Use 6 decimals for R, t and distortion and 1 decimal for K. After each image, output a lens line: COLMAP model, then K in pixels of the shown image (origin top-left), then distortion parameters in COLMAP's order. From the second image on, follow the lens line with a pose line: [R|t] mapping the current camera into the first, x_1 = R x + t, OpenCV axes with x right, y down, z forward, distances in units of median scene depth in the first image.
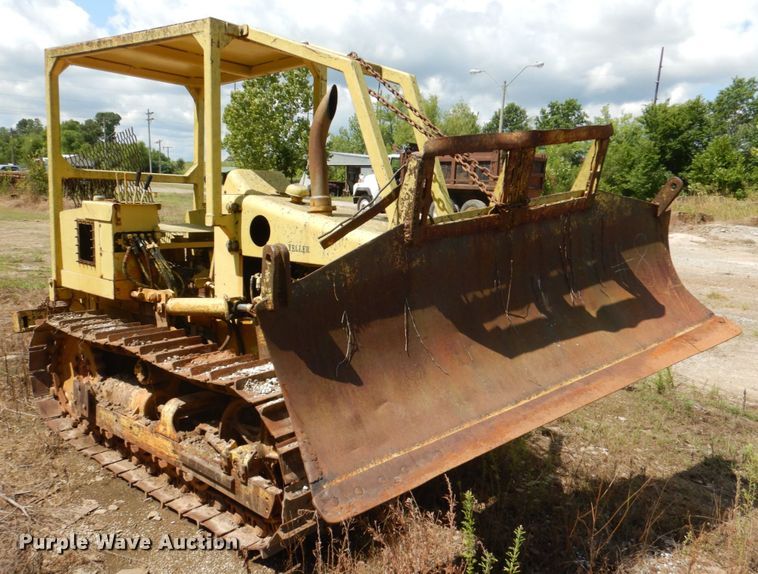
lens RADIAL K [[610.4, 0, 336.0], [0, 610.4, 290.0], [0, 0, 1]] dist [0.006937, 0.001454]
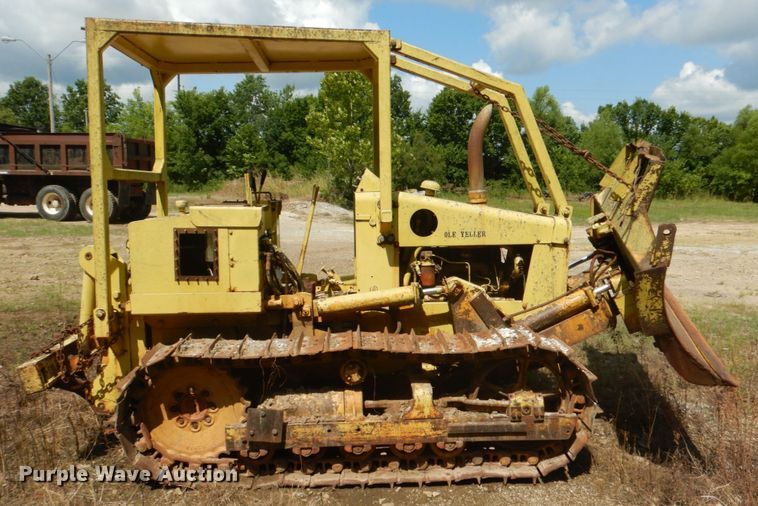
lens RADIAL K [[628.2, 0, 374.3], [0, 628.2, 262.2], [0, 0, 1]] dist [0.022052, -0.002455]
pose [[0.712222, -0.118686, 0.691848, -0.907348], [0.133247, 0.990541, 0.032755, -0.067819], [-0.689192, 0.068858, 0.721300, 0.205823]]
